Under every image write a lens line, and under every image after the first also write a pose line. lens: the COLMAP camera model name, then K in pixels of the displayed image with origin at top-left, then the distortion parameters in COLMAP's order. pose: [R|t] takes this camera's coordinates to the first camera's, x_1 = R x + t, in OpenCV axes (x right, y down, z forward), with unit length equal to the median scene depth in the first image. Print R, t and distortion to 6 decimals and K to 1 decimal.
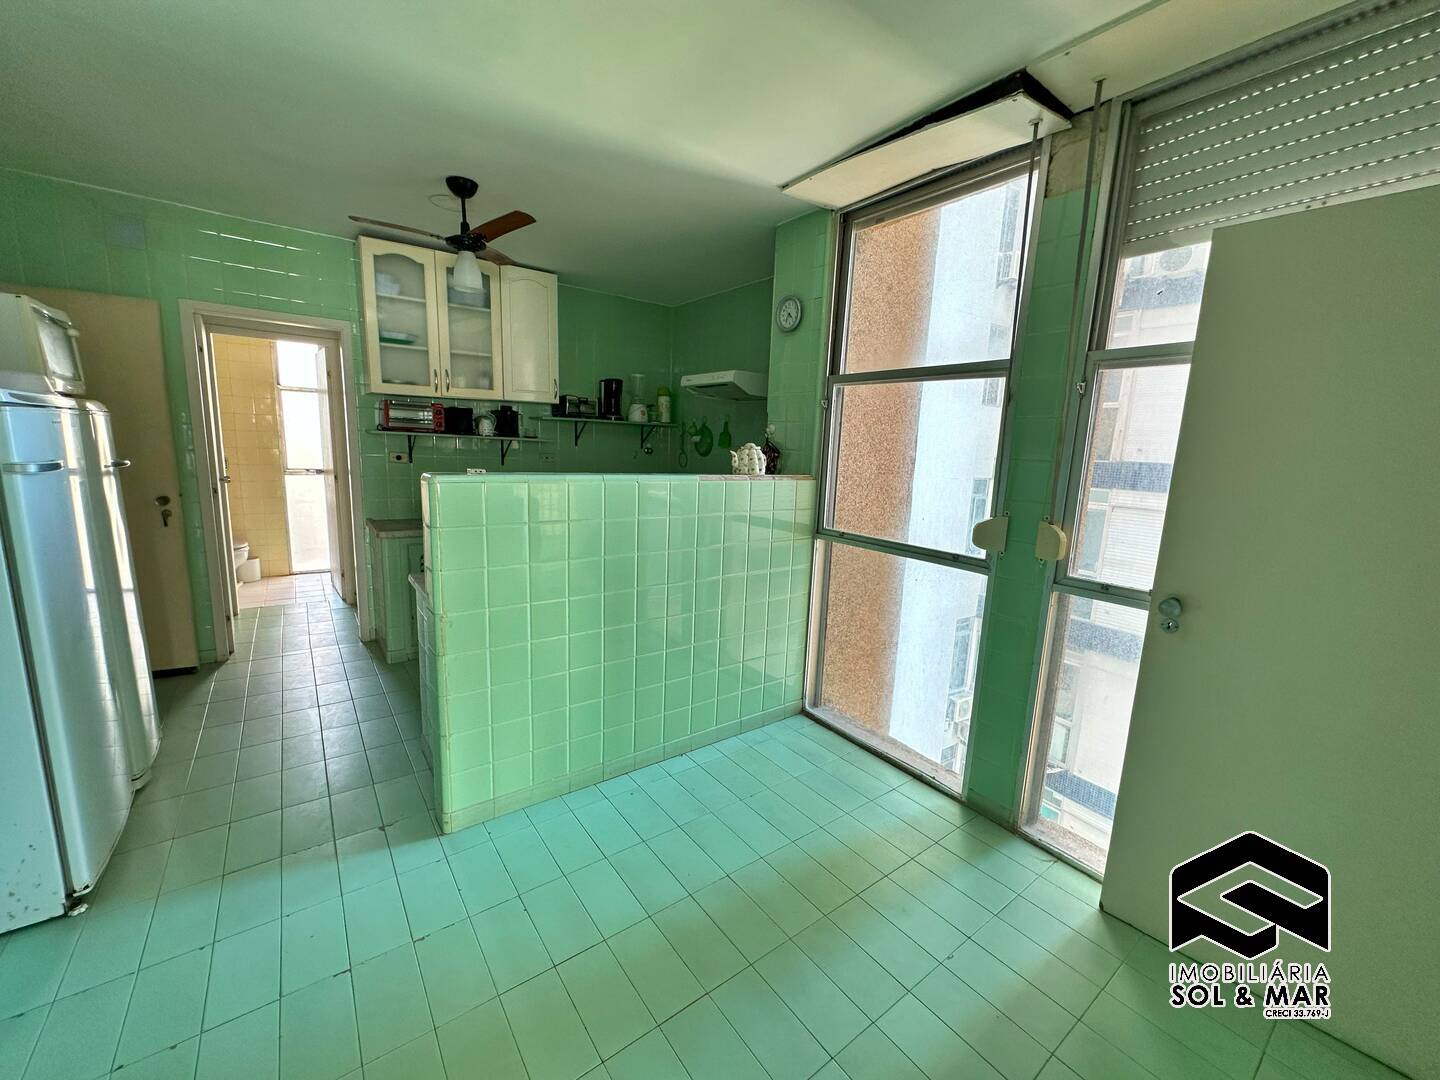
lens RADIAL K [[572.9, 0, 720.5], [0, 572.9, 543.5], [0, 0, 1]] dist [-0.002231, 0.000577]
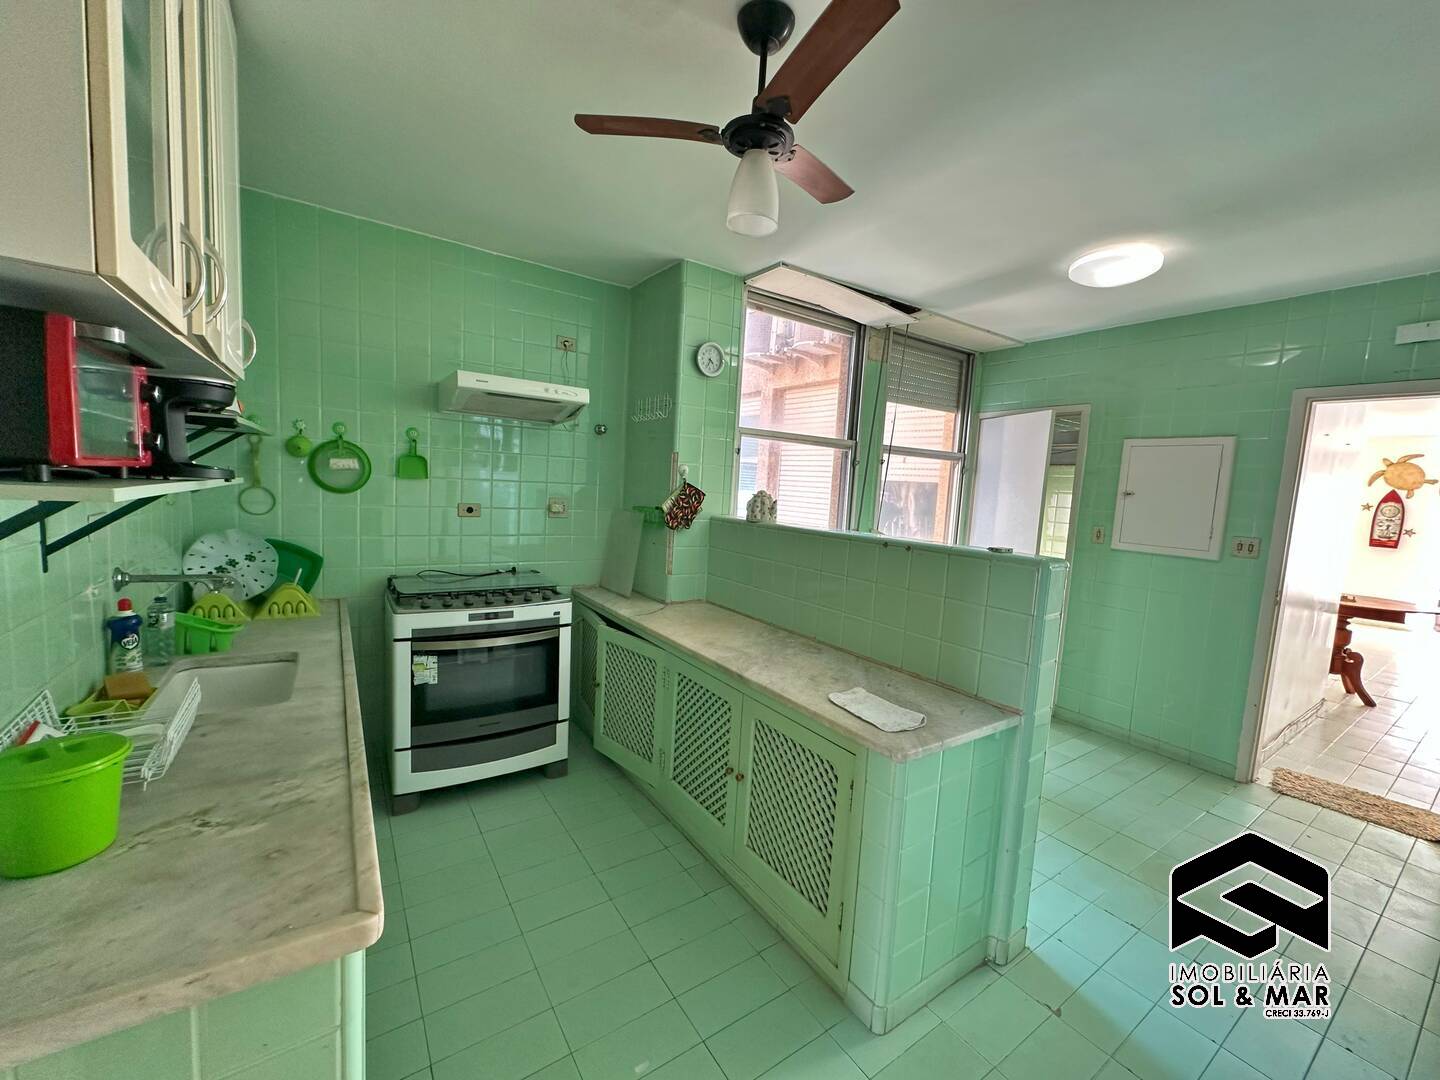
lens RADIAL K [[572.9, 0, 719.6], [0, 572.9, 542.4], [0, 0, 1]] dist [-0.002231, 0.000577]
pose [[0.049080, -0.140816, 0.988818, -0.869637], [0.118263, 0.983866, 0.134241, -0.202975], [-0.991769, 0.110352, 0.064942, 0.893973]]
